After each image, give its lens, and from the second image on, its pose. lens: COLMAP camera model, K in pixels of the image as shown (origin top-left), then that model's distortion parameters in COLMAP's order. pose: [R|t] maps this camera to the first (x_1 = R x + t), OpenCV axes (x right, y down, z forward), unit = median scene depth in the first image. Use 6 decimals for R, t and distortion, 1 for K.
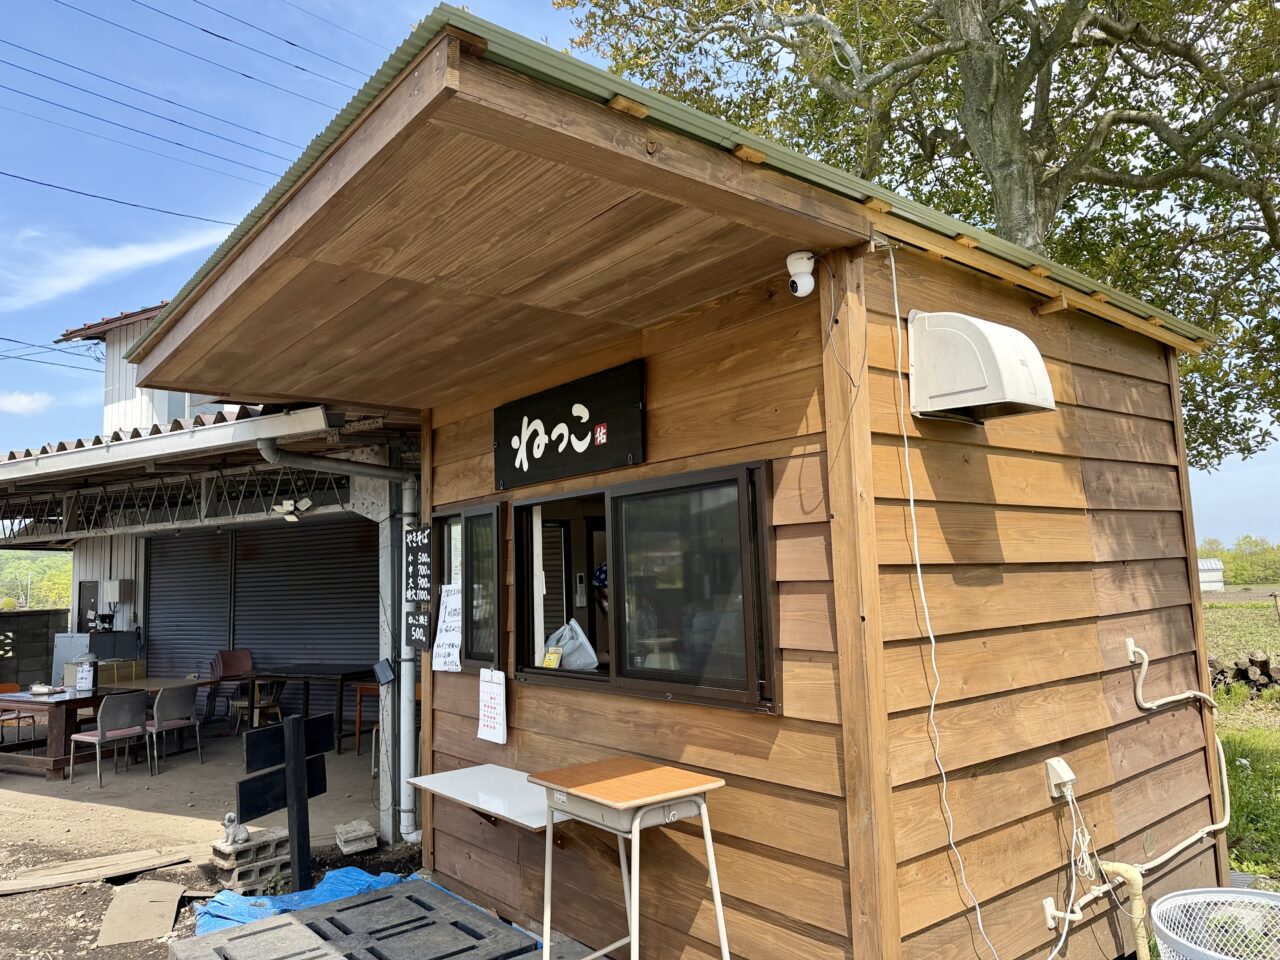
lens RADIAL K [[881.9, 0, 640.0], [0, 881.9, 480.0], [0, 0, 1]] dist [0.165433, -0.357700]
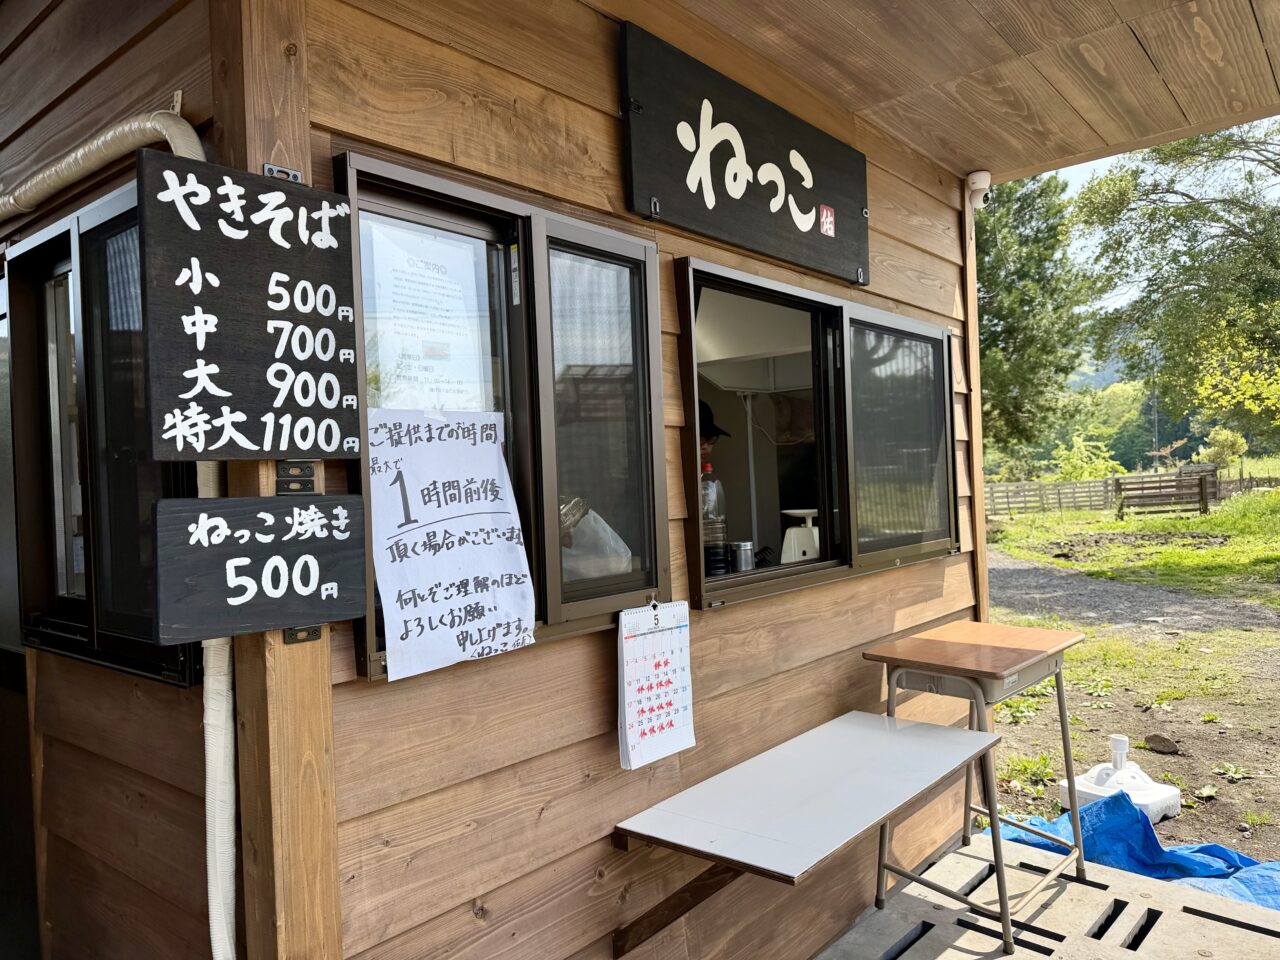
lens RADIAL K [[881.9, 0, 640.0], [0, 881.9, 480.0], [0, 0, 1]] dist [0.165433, -0.357700]
pose [[-0.189763, 0.040352, 0.981000, -0.633436], [-0.066568, 0.996327, -0.053859, 0.180588], [-0.979571, -0.075523, -0.186380, 1.135736]]
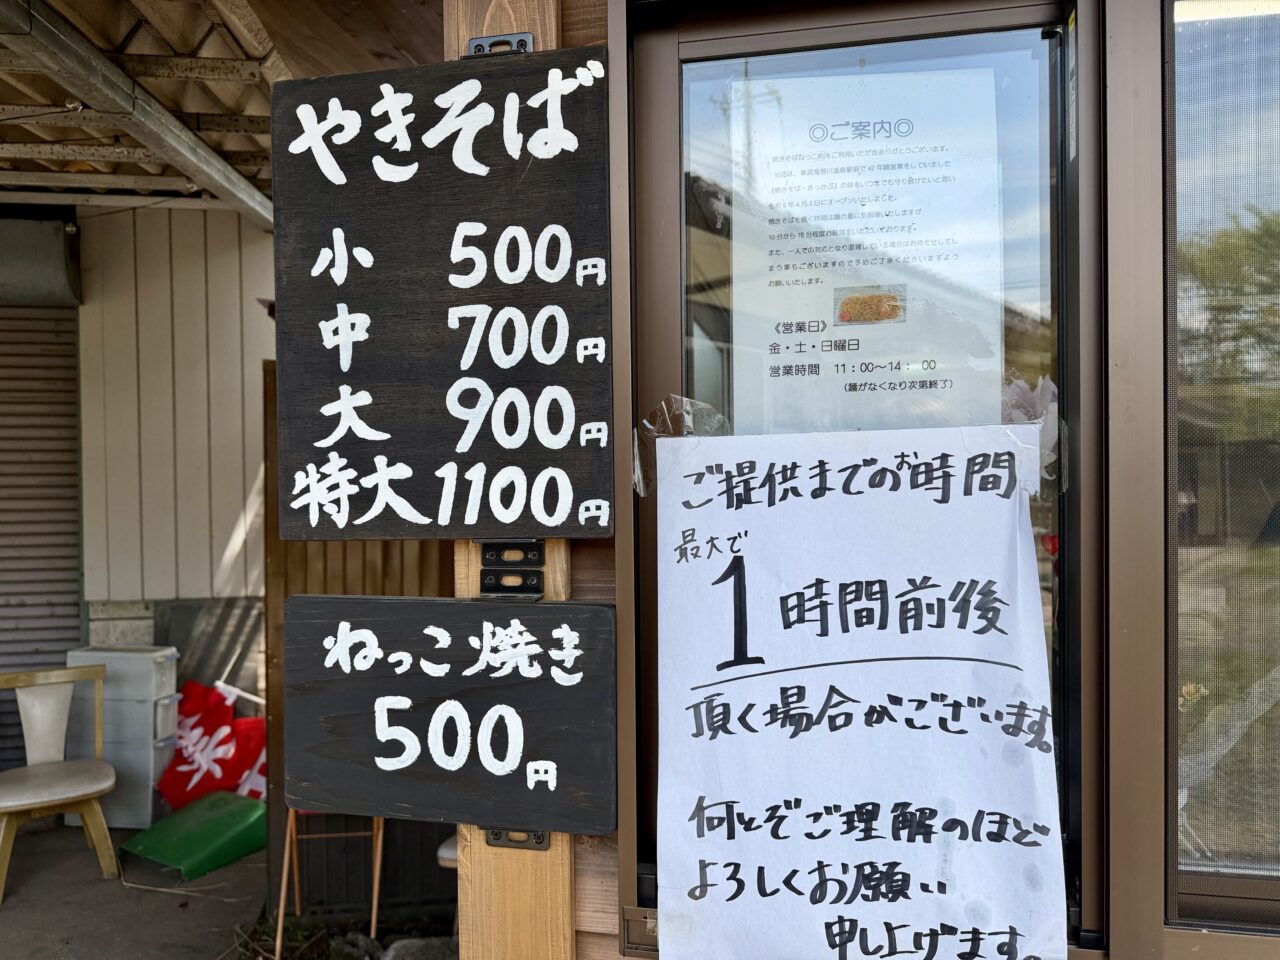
lens RADIAL K [[881.9, 0, 640.0], [0, 881.9, 480.0], [0, 0, 1]] dist [0.165433, -0.357700]
pose [[0.768513, 0.011931, 0.639723, -0.389968], [-0.081758, 0.993461, 0.079689, 0.134125], [-0.634589, -0.113545, 0.764463, 1.035779]]
